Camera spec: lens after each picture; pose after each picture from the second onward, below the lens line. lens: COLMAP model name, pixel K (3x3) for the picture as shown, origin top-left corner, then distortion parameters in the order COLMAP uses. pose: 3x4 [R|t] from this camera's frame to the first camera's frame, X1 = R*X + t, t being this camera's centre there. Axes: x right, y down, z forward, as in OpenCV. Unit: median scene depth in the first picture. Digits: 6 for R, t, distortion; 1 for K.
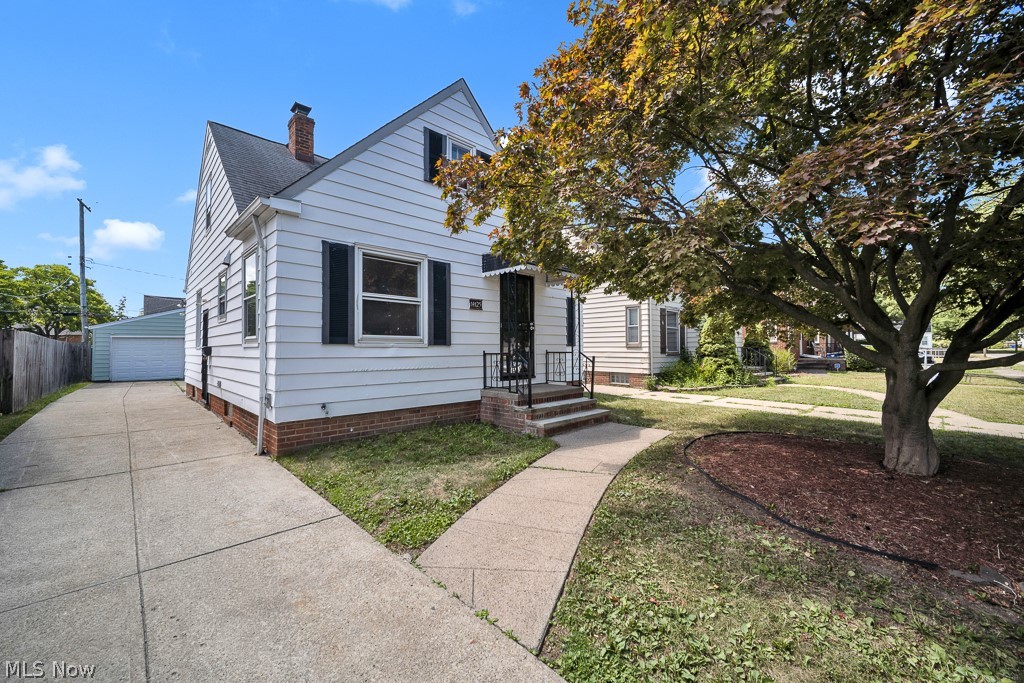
lens RADIAL K [[406.0, 0, 510.5], [0, 406.0, 344.6], [0, 0, 1]] dist [-0.007243, 0.002160]
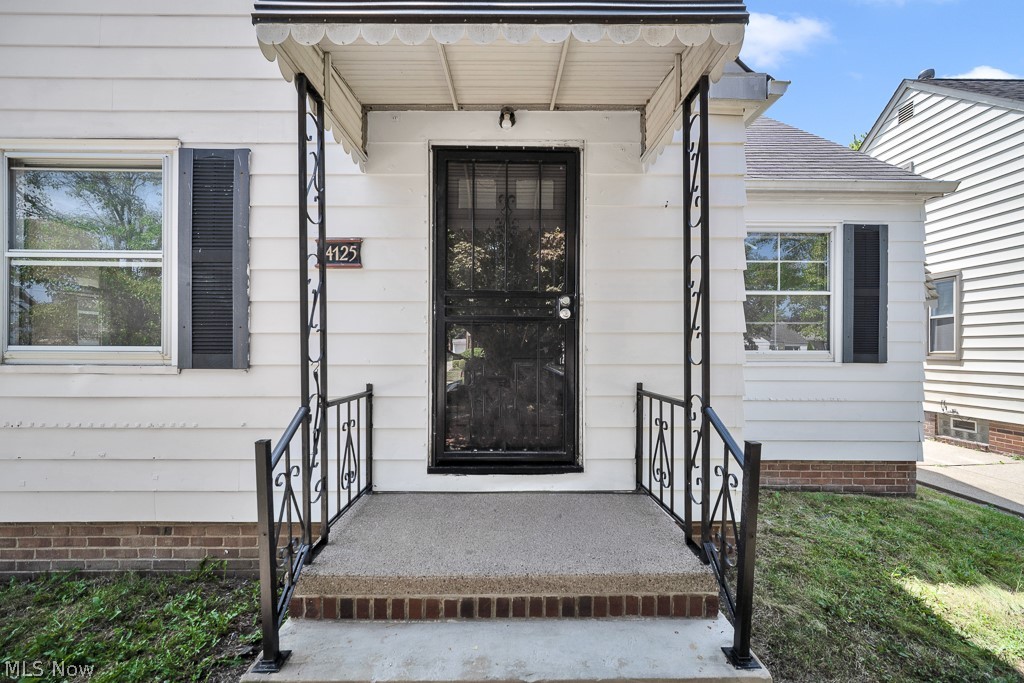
lens RADIAL K [[556.7, 0, 510.3], [0, 556.7, 372.0], [0, 0, 1]] dist [0.002651, 0.000211]
pose [[0.731418, 0.010958, -0.681842, 0.400076], [0.002211, 0.999828, 0.018440, -0.003899], [0.681926, -0.014995, 0.731267, 0.820965]]
